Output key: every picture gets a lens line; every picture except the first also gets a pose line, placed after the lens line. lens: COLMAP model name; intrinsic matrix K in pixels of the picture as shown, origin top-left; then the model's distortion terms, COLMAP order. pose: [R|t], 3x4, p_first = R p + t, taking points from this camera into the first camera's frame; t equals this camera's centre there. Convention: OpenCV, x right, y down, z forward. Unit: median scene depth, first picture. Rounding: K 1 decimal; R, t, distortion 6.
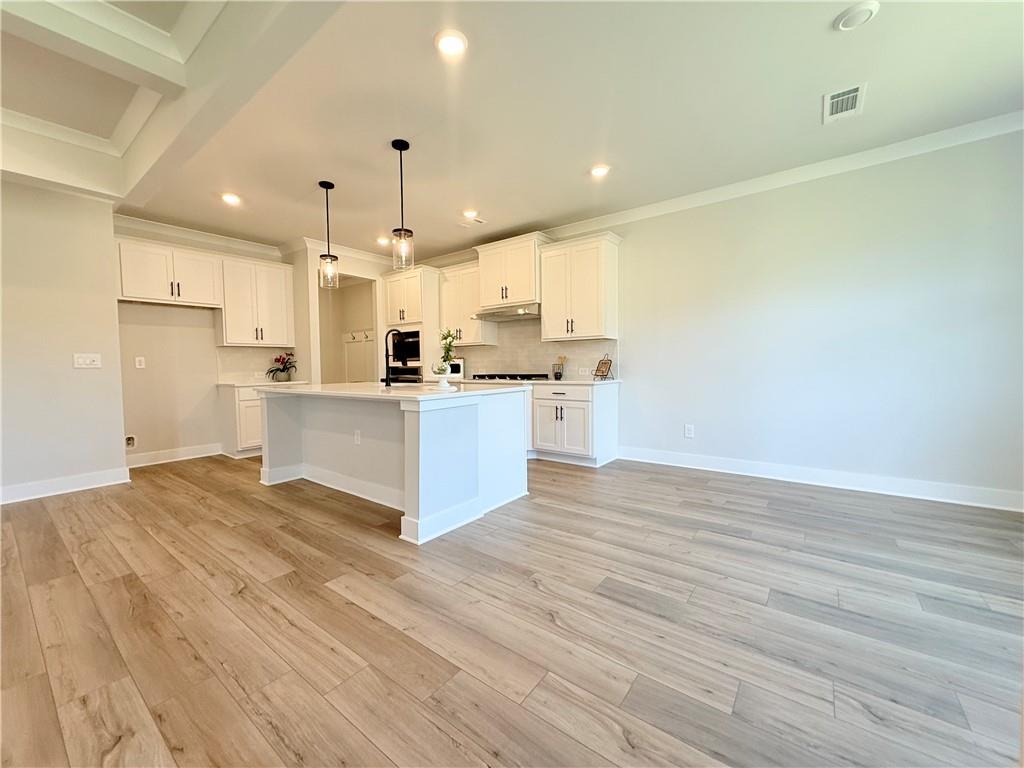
lens RADIAL K [[410.3, 0, 511.2], [0, 410.3, 382.1], [0, 0, 1]] dist [-0.013561, 0.000382]
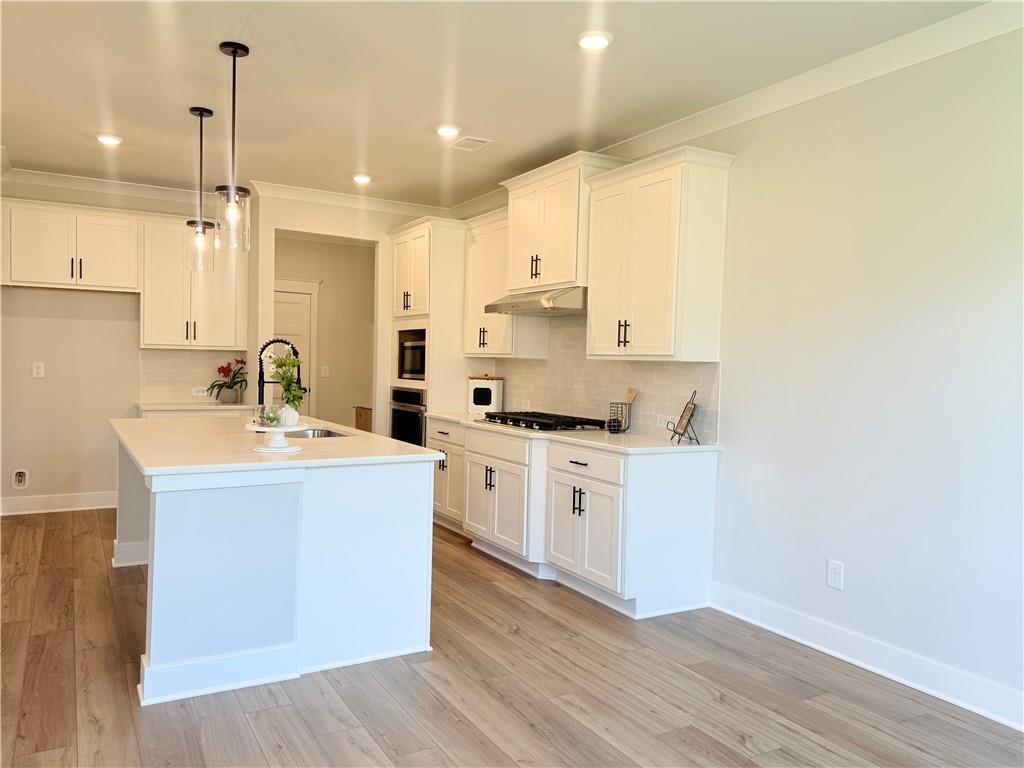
lens RADIAL K [[751.5, 0, 513.1], [0, 751.5, 385.4], [0, 0, 1]] dist [0.021710, -0.033645]
pose [[0.924317, 0.048653, -0.378512, 0.358284], [-0.053819, 0.998546, -0.003073, -0.058121], [0.377813, 0.023211, 0.925591, 0.073045]]
